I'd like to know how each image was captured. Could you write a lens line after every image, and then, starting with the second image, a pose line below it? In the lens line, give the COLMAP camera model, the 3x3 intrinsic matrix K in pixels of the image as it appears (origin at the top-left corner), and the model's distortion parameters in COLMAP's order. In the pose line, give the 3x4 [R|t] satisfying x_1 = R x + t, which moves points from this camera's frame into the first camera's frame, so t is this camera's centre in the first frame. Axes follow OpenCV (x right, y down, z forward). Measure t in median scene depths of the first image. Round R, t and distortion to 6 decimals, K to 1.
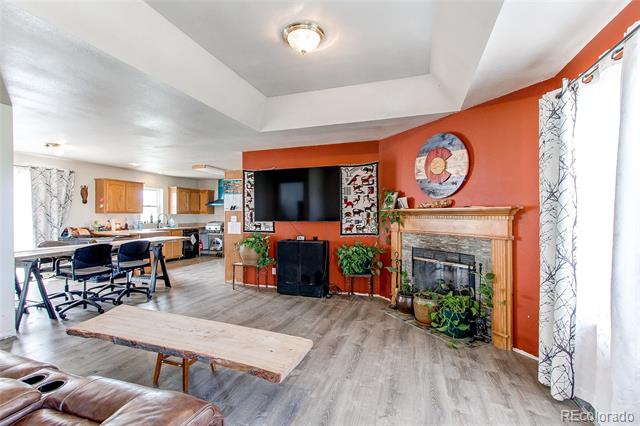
lens RADIAL K [[296.9, 0, 315.0], [0, 296.9, 212.3], [0, 0, 1]] dist [0.002607, 0.000825]
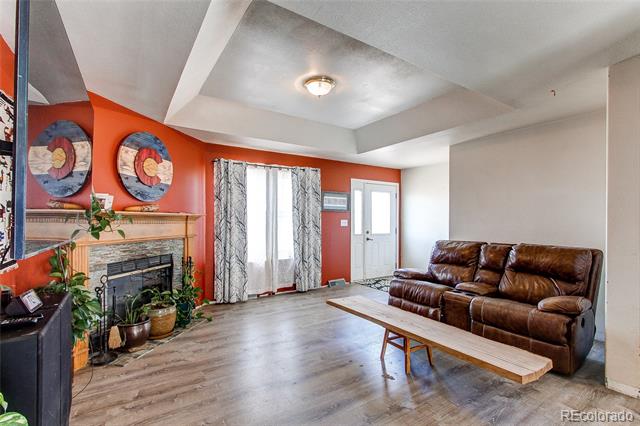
lens RADIAL K [[295.5, 0, 313.3], [0, 295.5, 219.6], [0, 0, 1]] dist [0.004601, 0.000642]
pose [[-0.782533, 0.004163, 0.622595, -0.509575], [-0.002793, 0.999944, -0.010196, 0.015346], [-0.622603, -0.009717, -0.782478, 1.251777]]
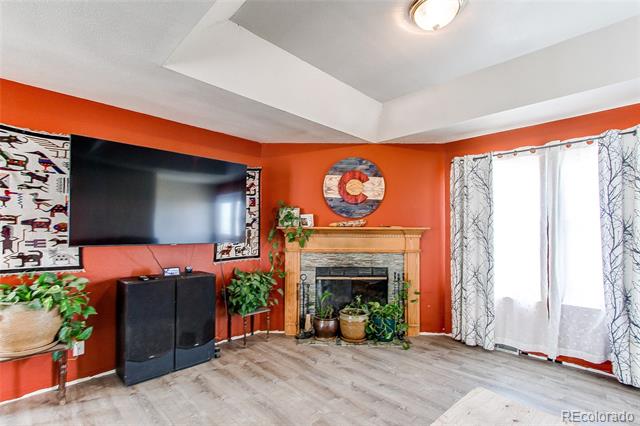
lens RADIAL K [[299.4, 0, 315.0], [0, 299.4, 225.5], [0, 0, 1]] dist [0.000456, 0.000460]
pose [[0.446241, 0.024837, 0.894568, -0.536994], [-0.013525, 0.999688, -0.021009, 0.004133], [-0.894811, -0.002724, 0.446437, 0.575026]]
